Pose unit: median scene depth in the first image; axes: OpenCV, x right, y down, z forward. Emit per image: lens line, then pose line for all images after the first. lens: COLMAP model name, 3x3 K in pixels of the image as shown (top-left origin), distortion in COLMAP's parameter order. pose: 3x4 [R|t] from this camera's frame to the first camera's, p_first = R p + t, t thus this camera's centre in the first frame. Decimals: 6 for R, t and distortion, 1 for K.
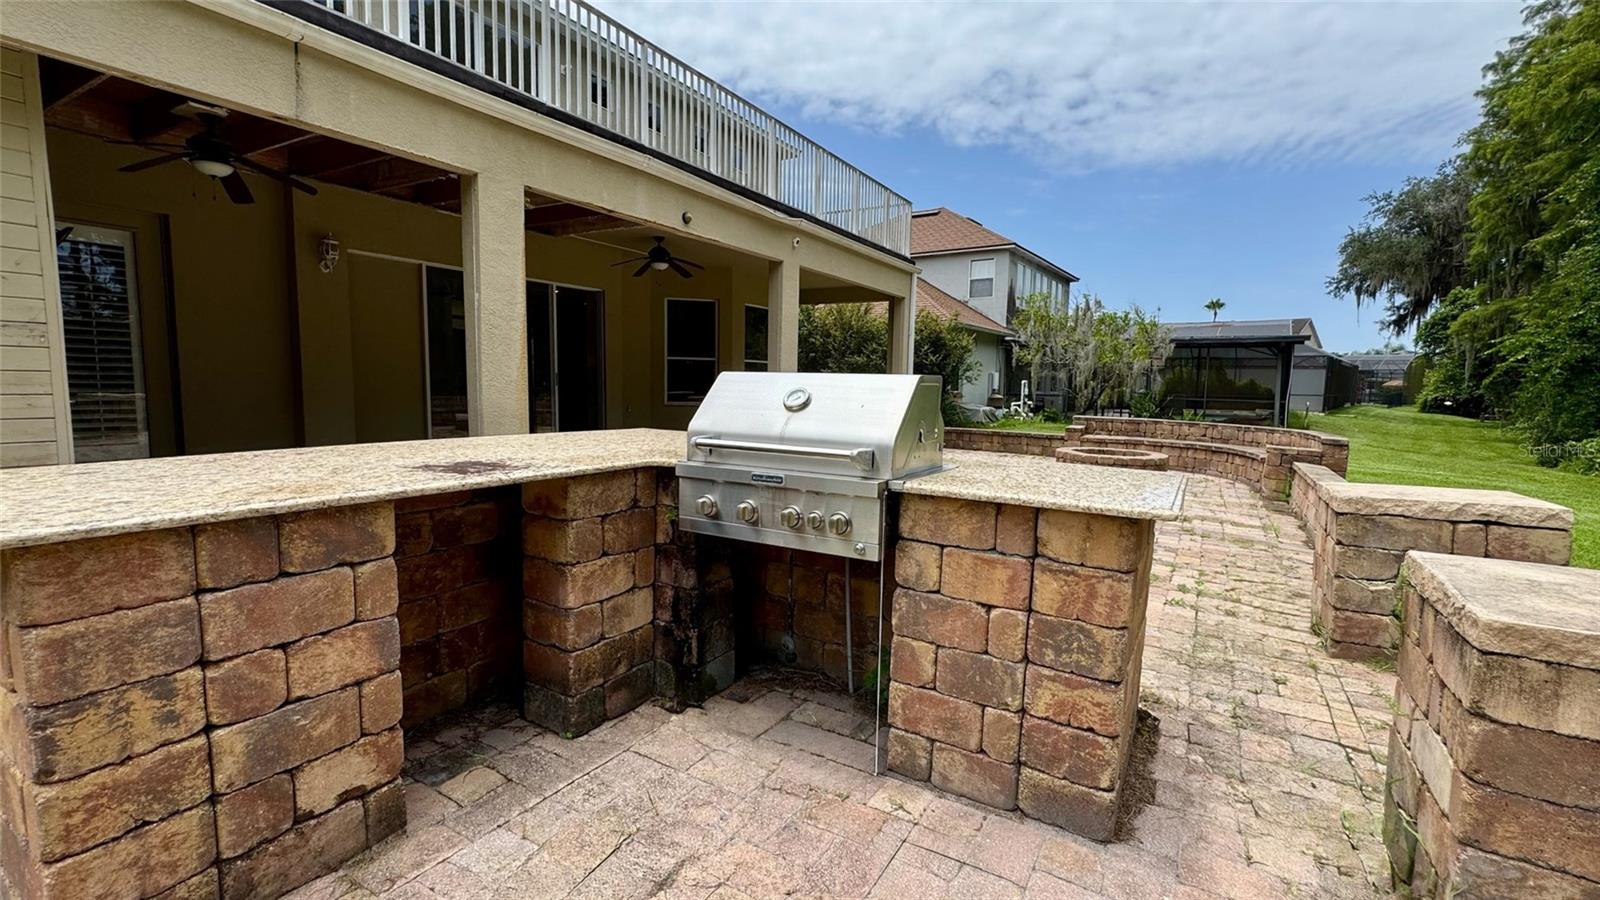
lens RADIAL K [[702.5, 0, 802.2], [0, 702.5, 453.1], [0, 0, 1]] dist [-0.000015, 0.000125]
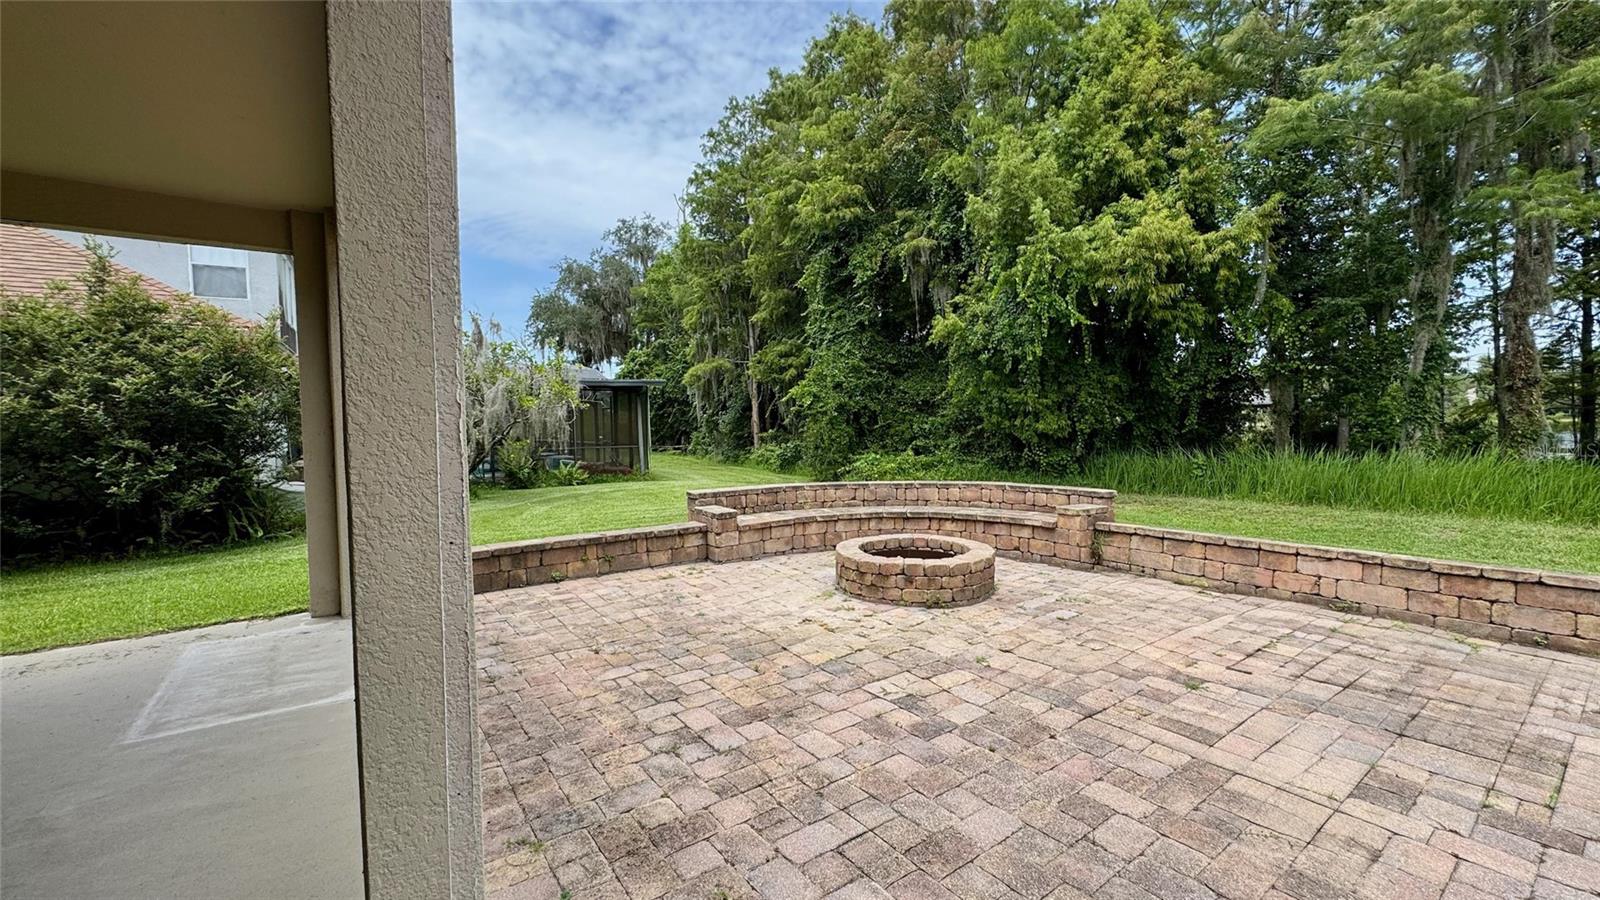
lens RADIAL K [[636.0, 0, 783.3], [0, 636.0, 453.4], [0, 0, 1]] dist [-0.010402, 0.001189]
pose [[0.397750, -0.068557, 0.914929, -0.114549], [0.116875, 0.992867, 0.023588, -0.103680], [-0.910019, 0.097550, 0.402926, 0.792187]]
